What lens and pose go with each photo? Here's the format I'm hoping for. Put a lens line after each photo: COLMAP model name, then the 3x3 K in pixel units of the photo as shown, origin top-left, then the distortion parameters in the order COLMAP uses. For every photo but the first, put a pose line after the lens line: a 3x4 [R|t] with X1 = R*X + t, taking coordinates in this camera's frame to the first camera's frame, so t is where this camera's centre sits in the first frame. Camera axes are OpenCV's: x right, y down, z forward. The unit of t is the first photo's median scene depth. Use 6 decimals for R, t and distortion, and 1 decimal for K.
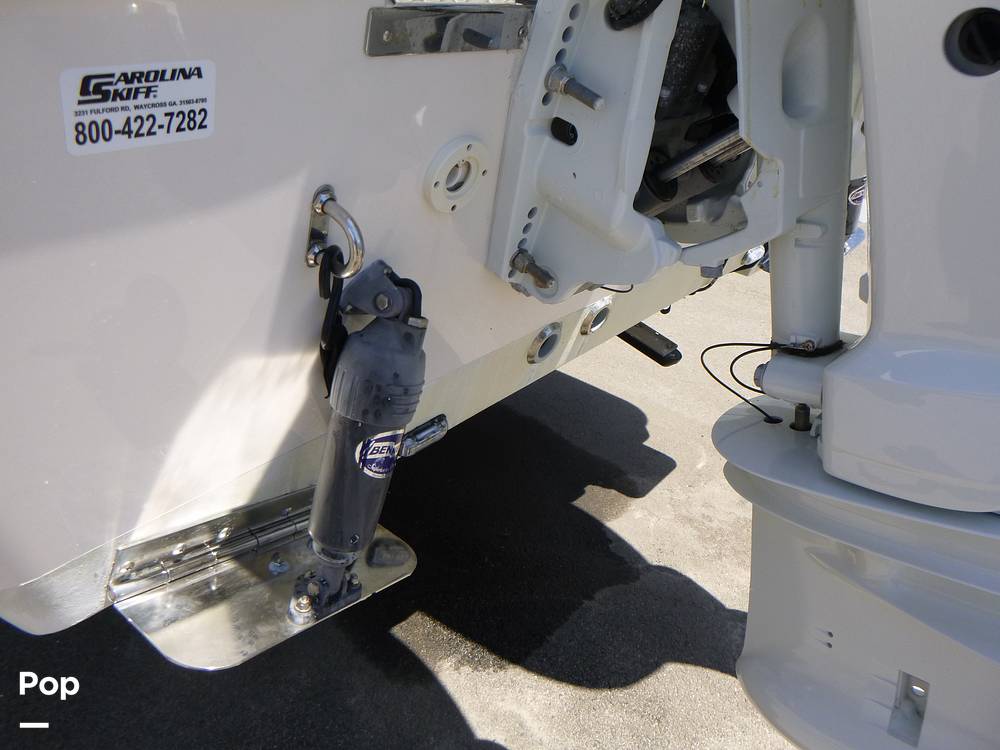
lens RADIAL K [[768.1, 0, 500.7], [0, 768.1, 375.9], [0, 0, 1]] dist [-0.066907, 0.000699]
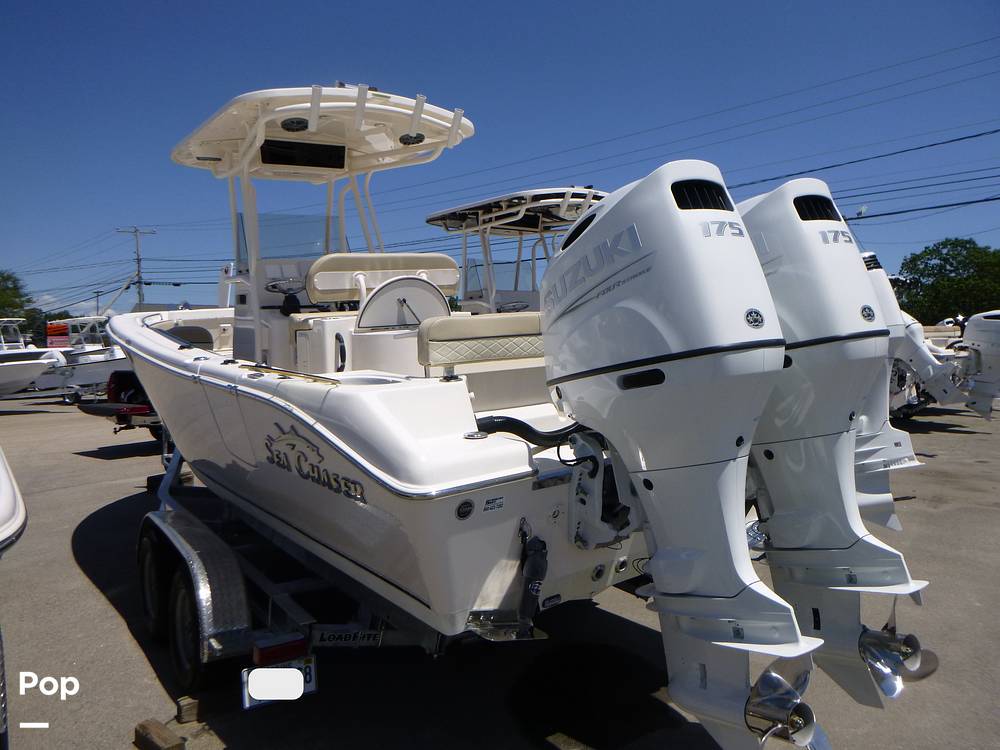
lens RADIAL K [[759.9, 0, 507.0], [0, 759.9, 361.5], [0, 0, 1]] dist [-0.011918, 0.006573]
pose [[0.977130, -0.073152, -0.199665, 0.536785], [-0.019644, 0.903896, -0.427301, 0.703391], [0.211735, 0.421451, 0.881786, -2.827238]]
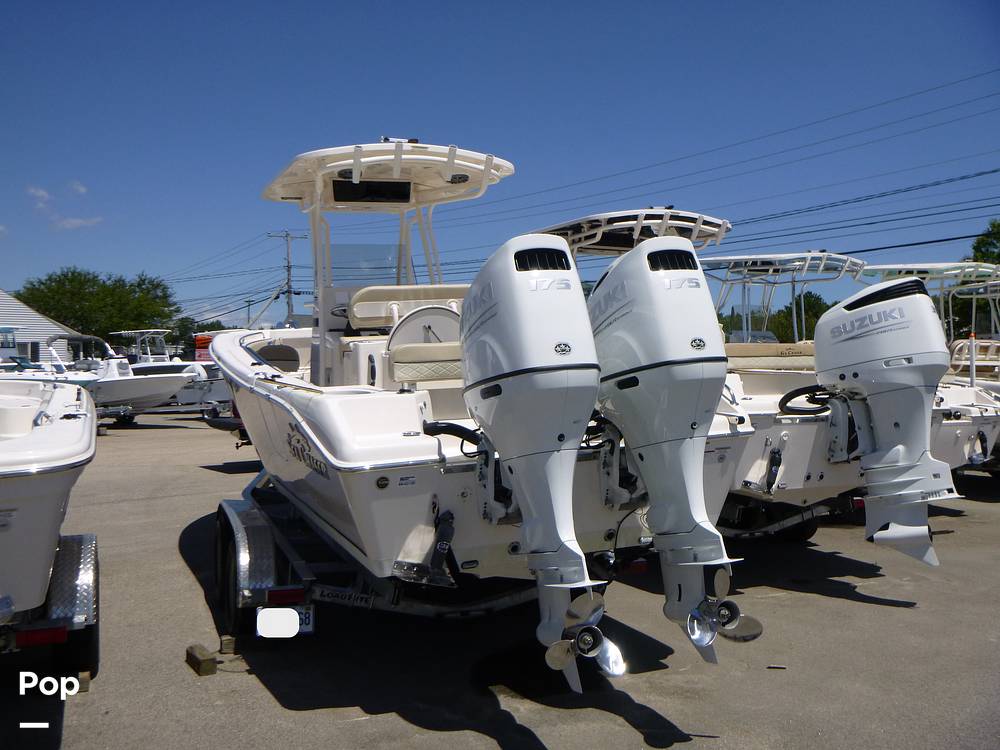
lens RADIAL K [[914.6, 0, 500.7], [0, 914.6, 361.1], [0, 0, 1]] dist [-0.007837, 0.008224]
pose [[0.907235, -0.065514, -0.415490, 2.808373], [-0.134848, 0.890356, -0.434836, 1.601488], [0.398422, 0.450526, 0.798928, -4.276495]]
